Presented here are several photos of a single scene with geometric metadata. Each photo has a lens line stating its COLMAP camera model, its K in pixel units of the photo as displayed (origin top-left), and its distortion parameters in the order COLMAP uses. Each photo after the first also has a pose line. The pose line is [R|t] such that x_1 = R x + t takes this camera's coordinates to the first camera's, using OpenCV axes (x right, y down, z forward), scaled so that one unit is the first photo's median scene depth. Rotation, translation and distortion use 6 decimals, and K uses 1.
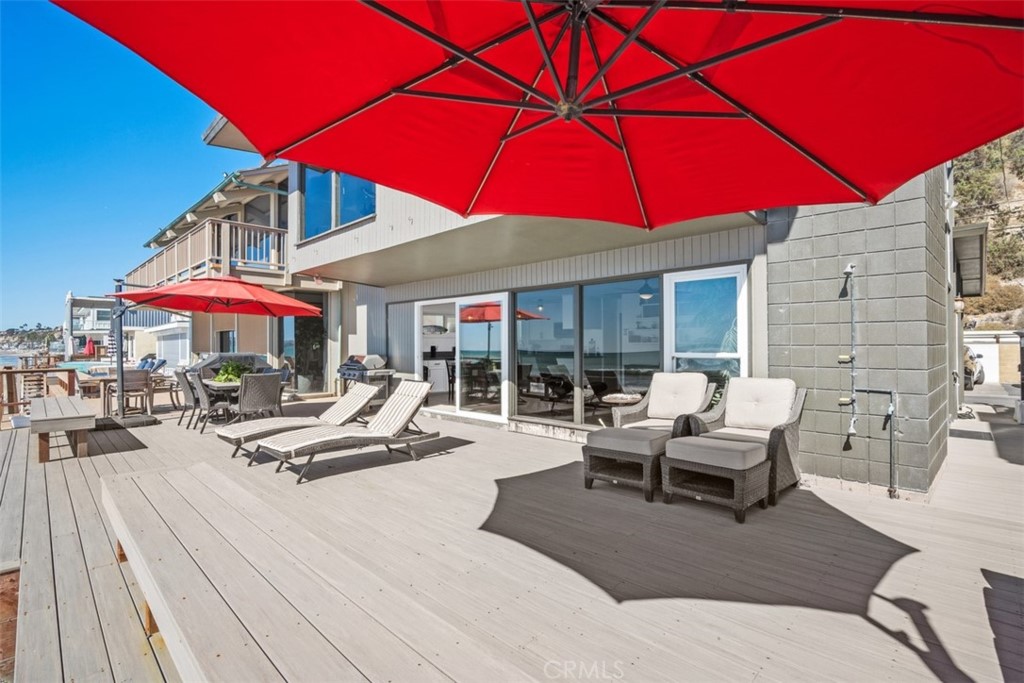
lens RADIAL K [[481.0, 0, 515.5], [0, 481.0, 343.5], [0, 0, 1]] dist [-0.006060, 0.000149]
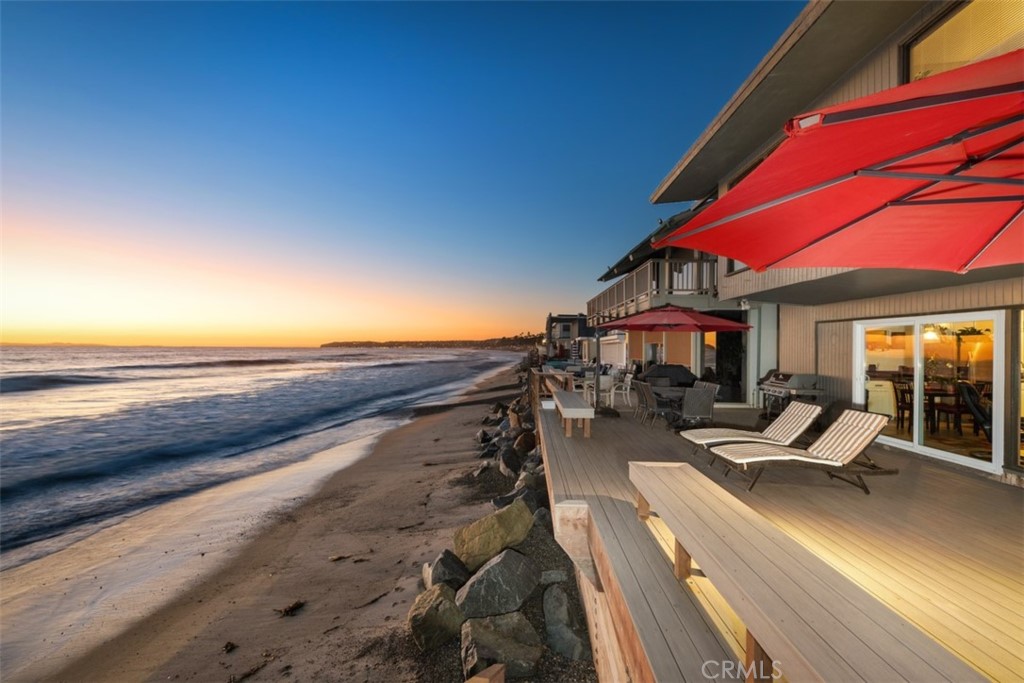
lens RADIAL K [[452.0, 0, 517.6], [0, 452.0, 344.4], [0, 0, 1]] dist [0.005277, -0.000012]
pose [[0.693206, 0.008711, -0.720687, -0.024216], [-0.013757, 0.999905, -0.001147, -0.027639], [0.720609, 0.010710, 0.693259, -0.079914]]
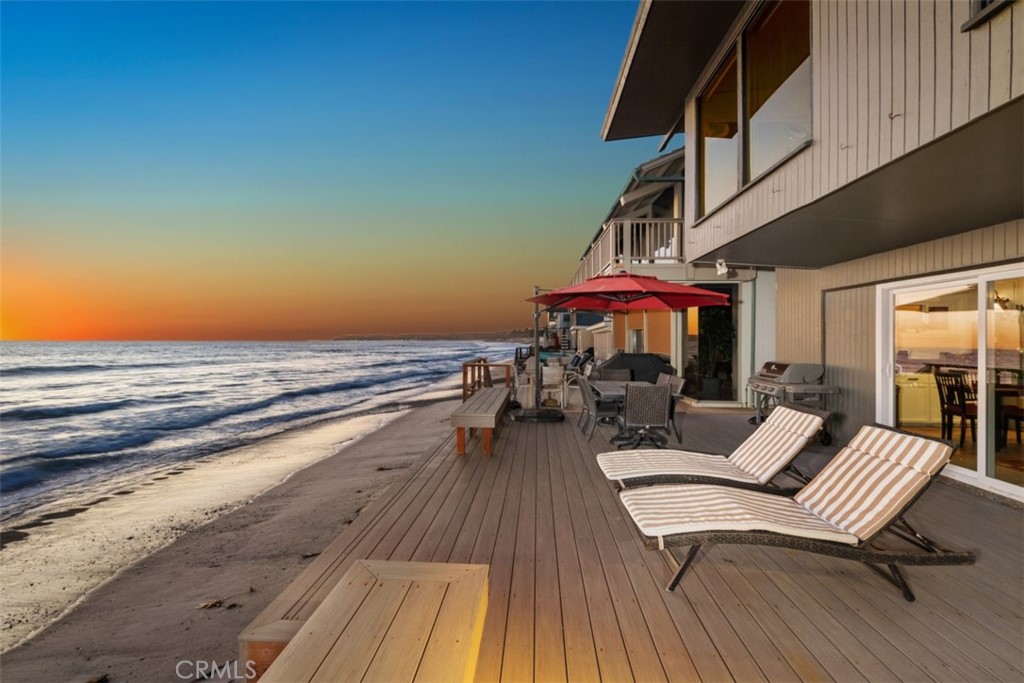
lens RADIAL K [[452.0, 0, 514.8], [0, 452.0, 336.4], [0, 0, 1]] dist [0.005277, -0.000012]
pose [[0.668672, 0.004102, -0.743547, -0.077155], [-0.008669, 0.999960, -0.002280, -0.010591], [0.743507, 0.007970, 0.668680, 0.223220]]
